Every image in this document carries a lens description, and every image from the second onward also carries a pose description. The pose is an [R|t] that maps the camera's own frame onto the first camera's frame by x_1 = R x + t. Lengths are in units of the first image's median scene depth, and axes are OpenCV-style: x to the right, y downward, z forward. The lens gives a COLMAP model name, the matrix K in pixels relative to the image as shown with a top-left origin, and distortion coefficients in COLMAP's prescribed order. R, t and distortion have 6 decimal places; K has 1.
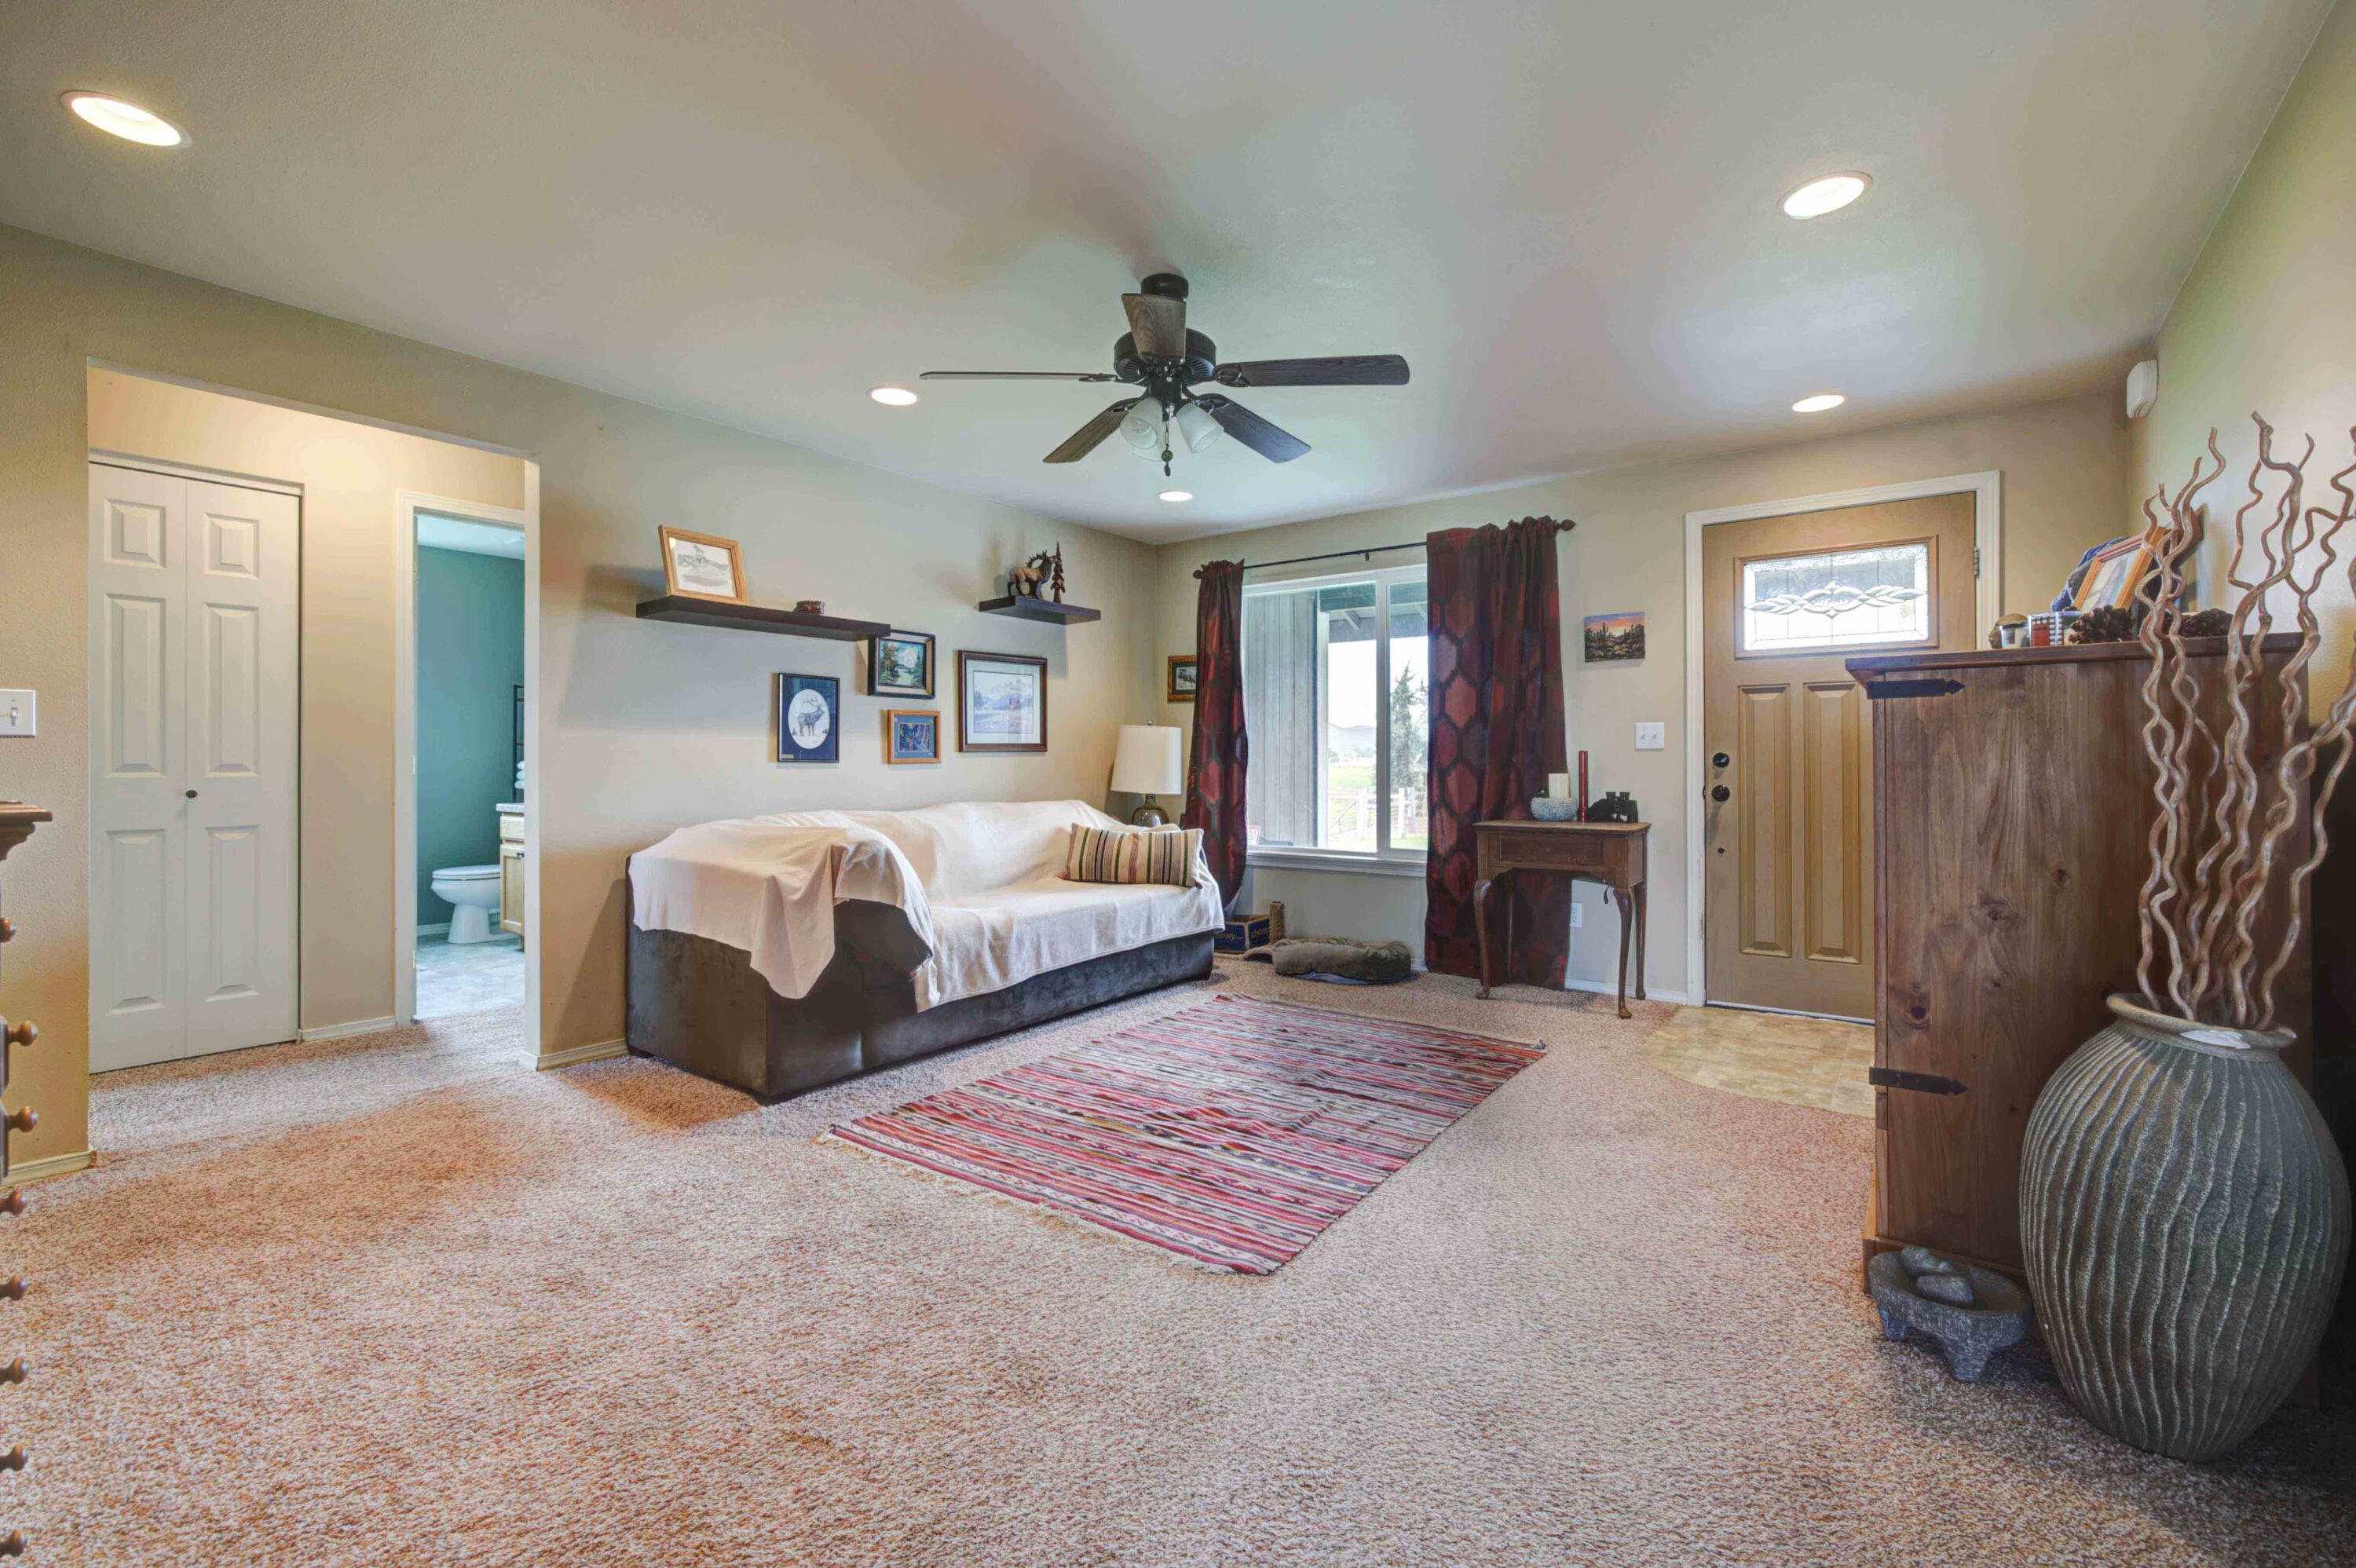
lens RADIAL K [[1036.8, 0, 1178.5], [0, 1036.8, 761.6], [0, 0, 1]] dist [-0.021097, 0.014070]
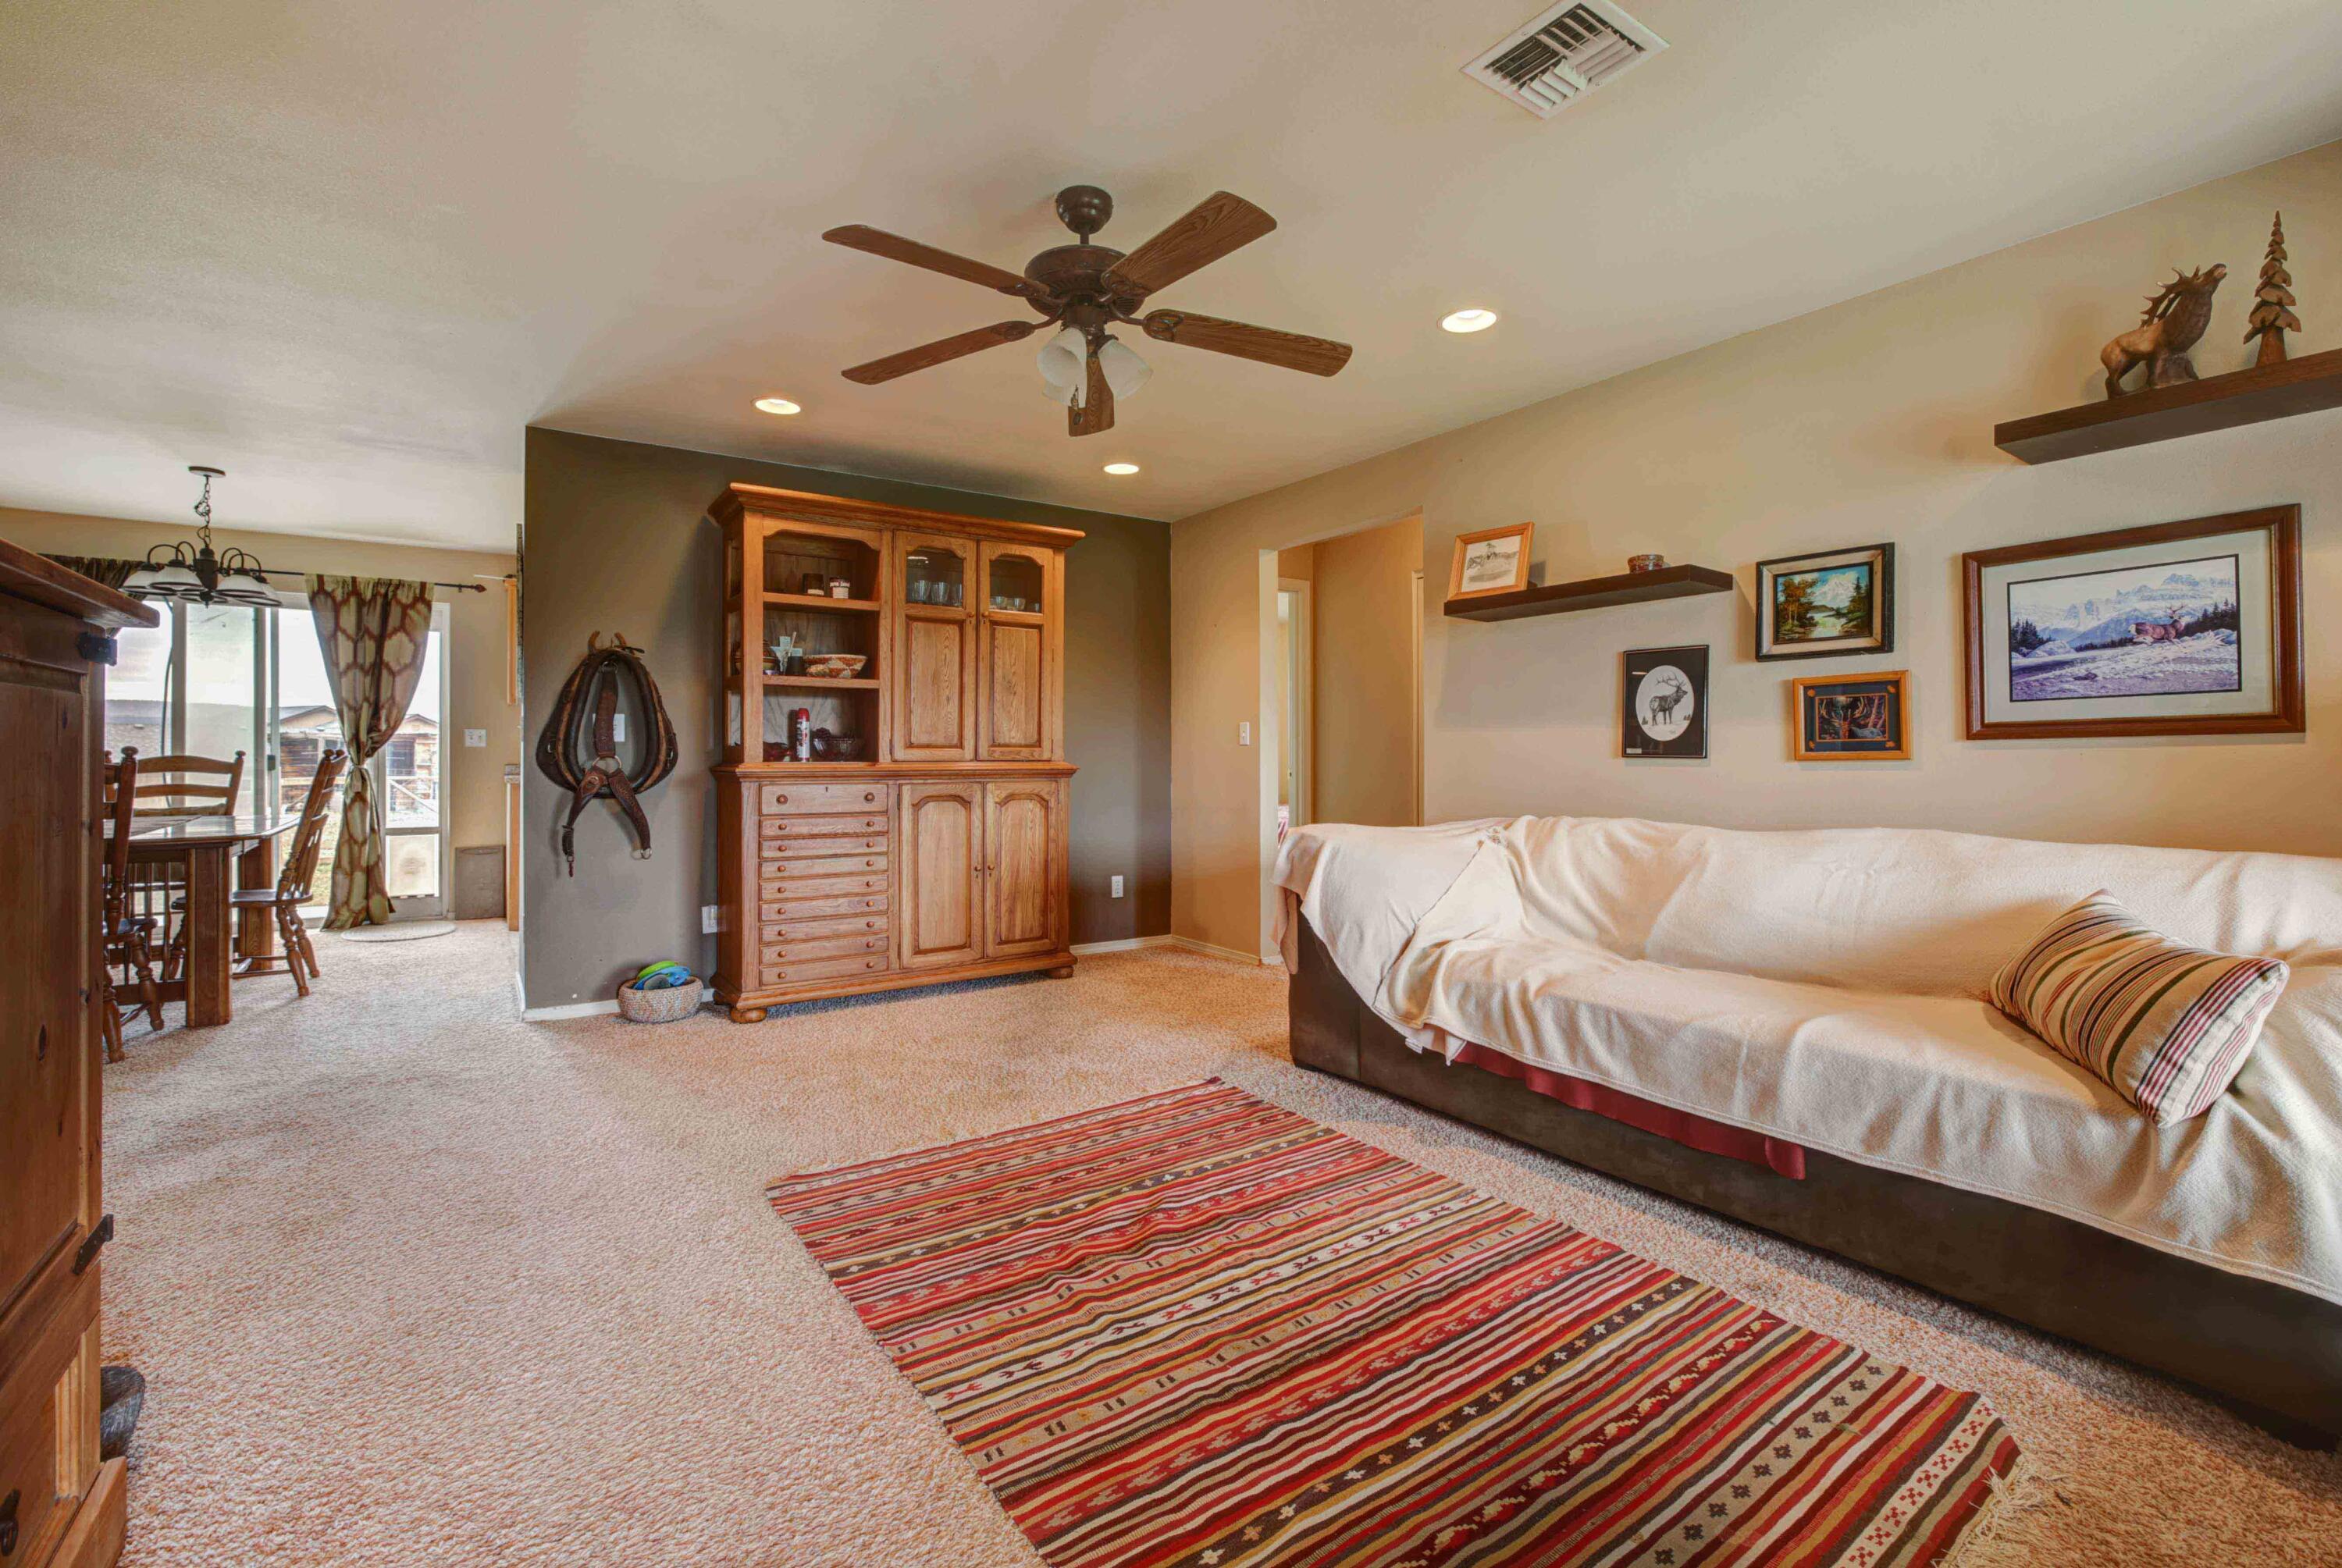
lens RADIAL K [[1002.3, 0, 1125.8], [0, 1002.3, 765.2], [0, 0, 1]] dist [-0.023414, 0.008446]
pose [[-0.348448, 0.006862, -0.937303, 0.574359], [0.000656, 0.999975, 0.007077, 0.000507], [0.937328, 0.001851, -0.348443, 1.015787]]
